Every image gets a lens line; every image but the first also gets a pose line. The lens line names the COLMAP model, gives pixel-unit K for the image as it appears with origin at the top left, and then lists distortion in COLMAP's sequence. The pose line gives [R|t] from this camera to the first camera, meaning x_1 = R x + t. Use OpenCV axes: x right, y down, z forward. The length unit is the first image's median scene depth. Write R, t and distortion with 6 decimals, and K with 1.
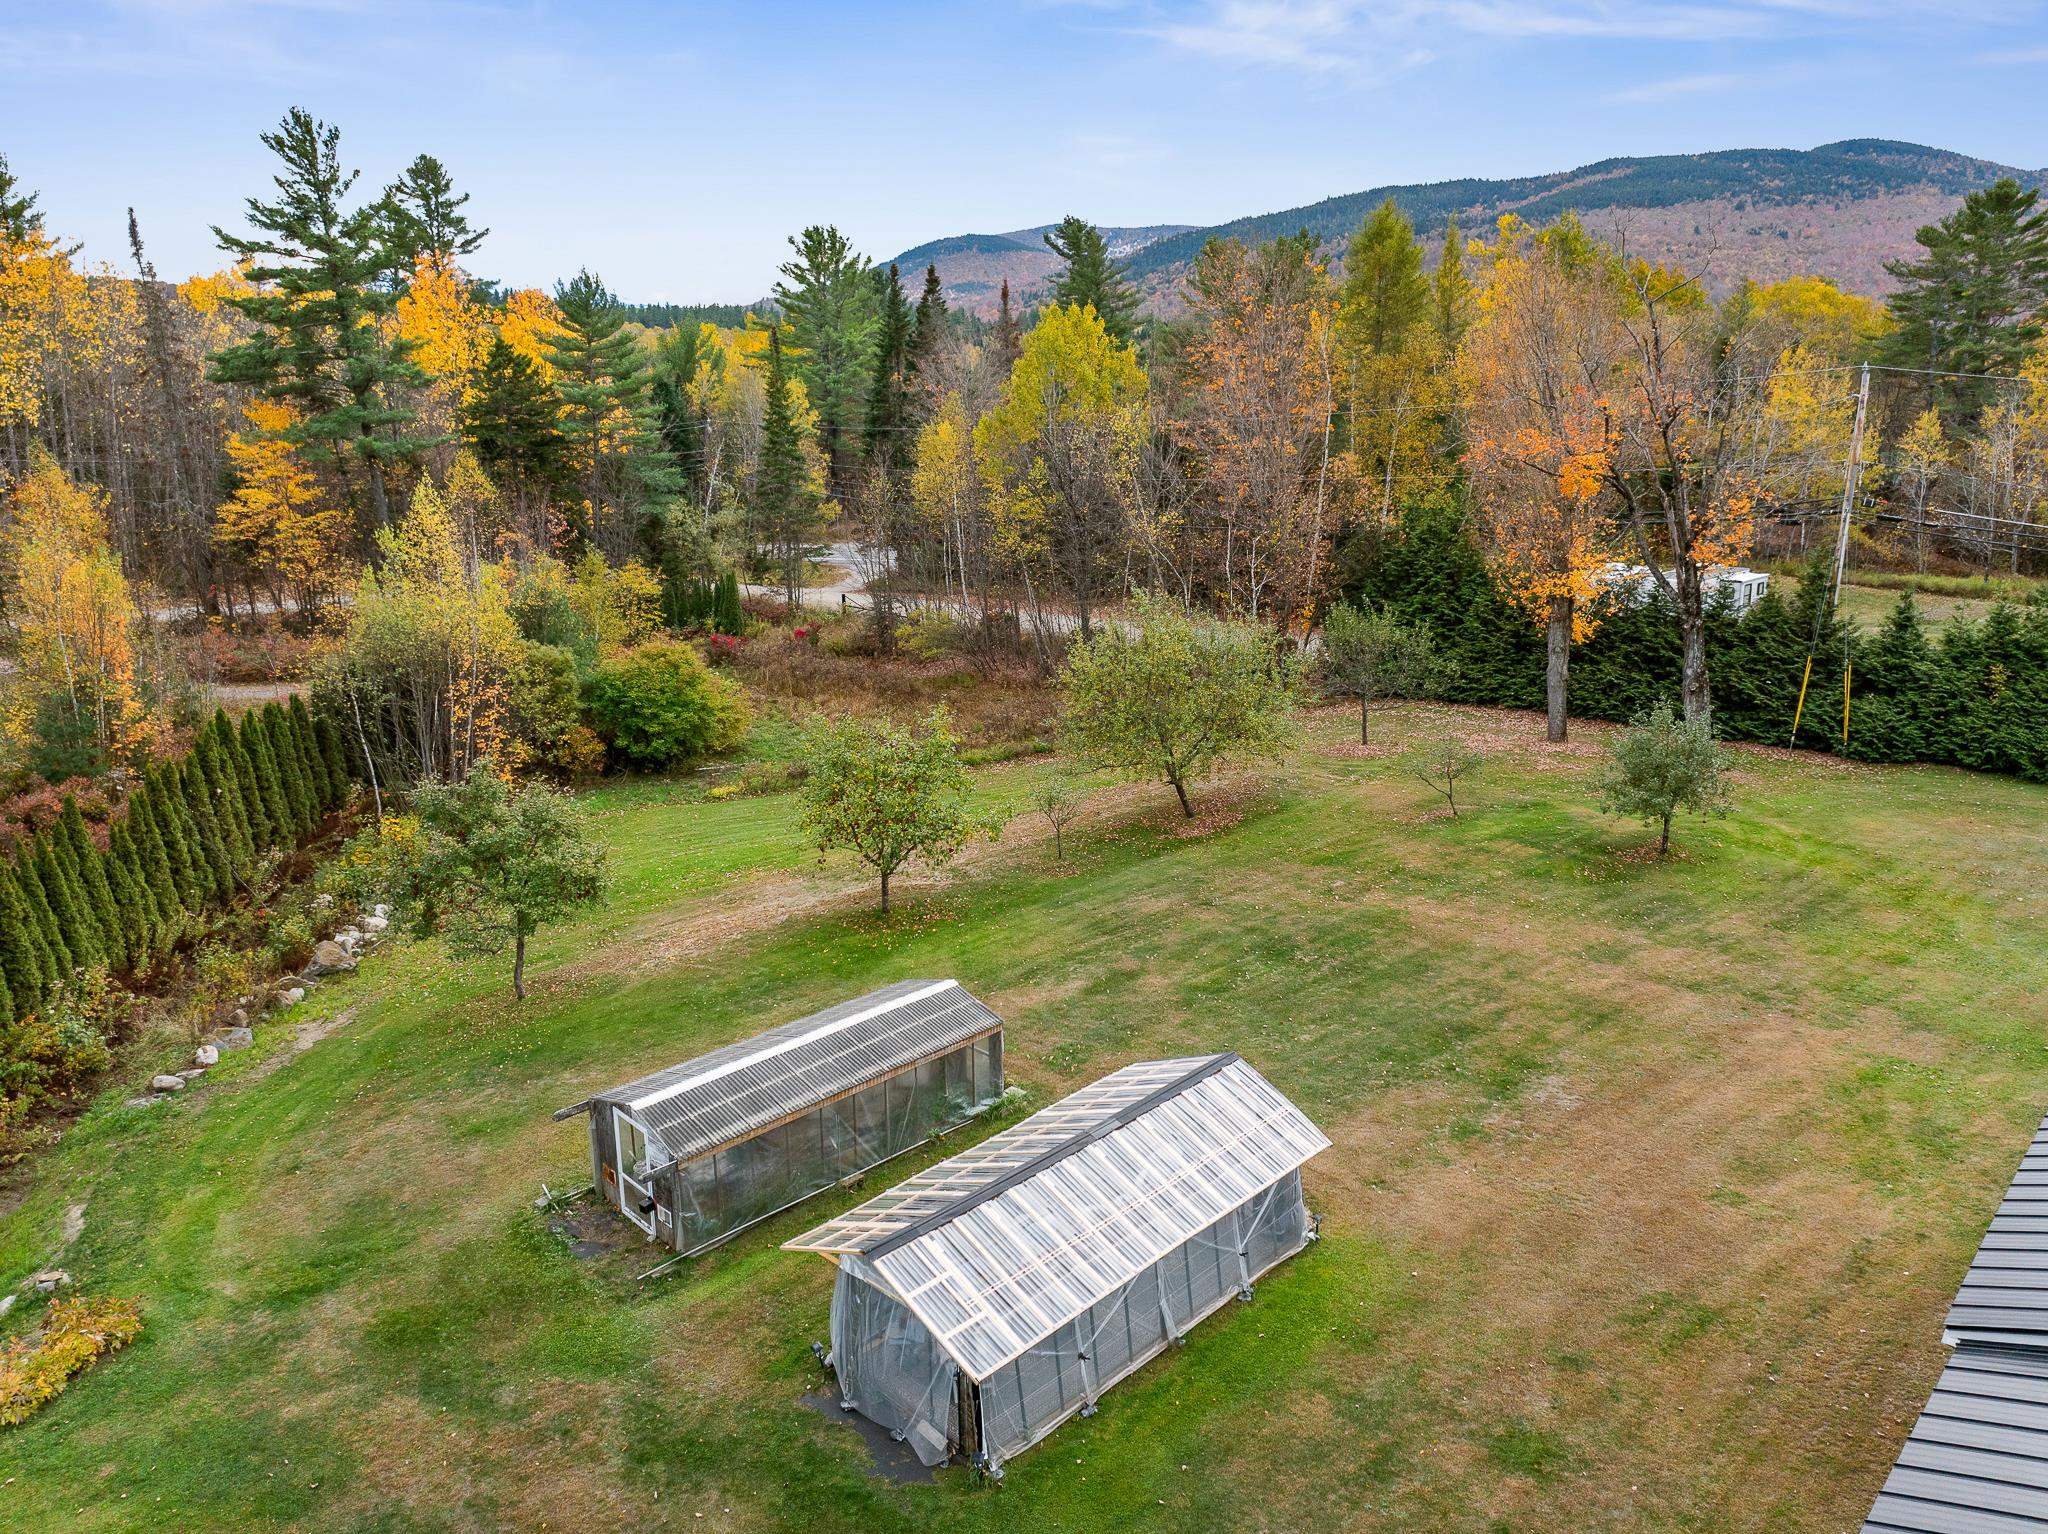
lens RADIAL K [[1478.0, 0, 1020.6], [0, 1478.0, 758.4], [0, 0, 1]] dist [-0.054177, 0.023512]
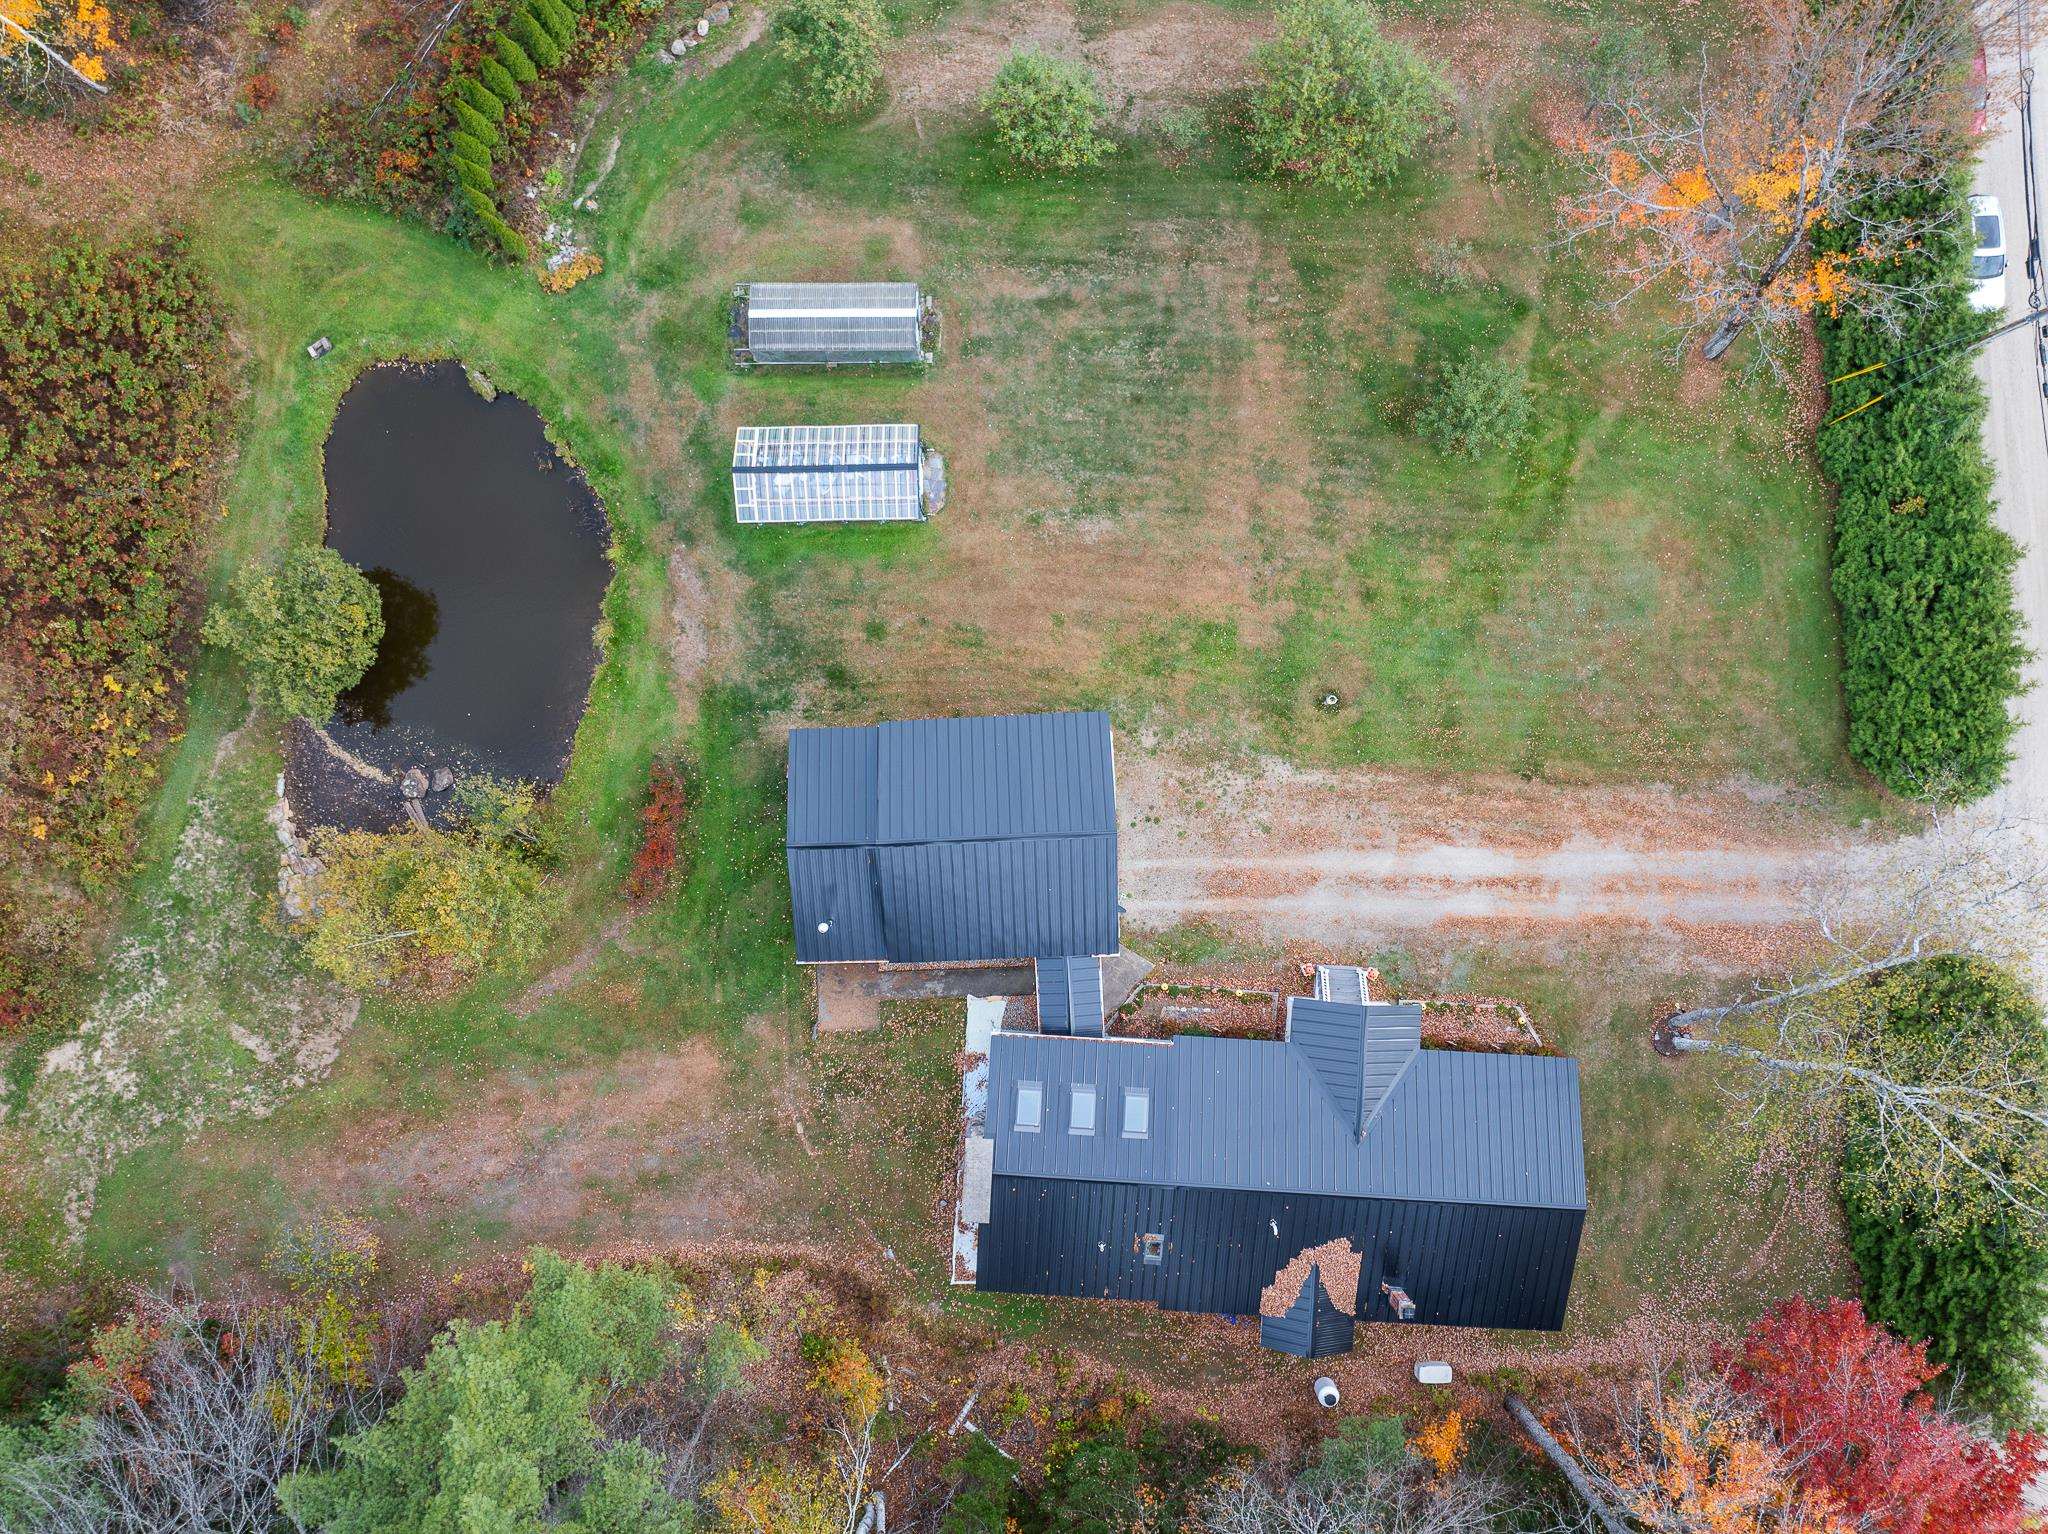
lens RADIAL K [[1451.8, 0, 1035.9], [0, 1451.8, 767.1], [0, 0, 1]] dist [-0.038768, 0.001087]
pose [[0.716757, 0.697199, -0.013150, 0.321291], [-0.185762, 0.209081, 0.960092, -0.996816], [0.672125, -0.685710, 0.279373, 0.039530]]
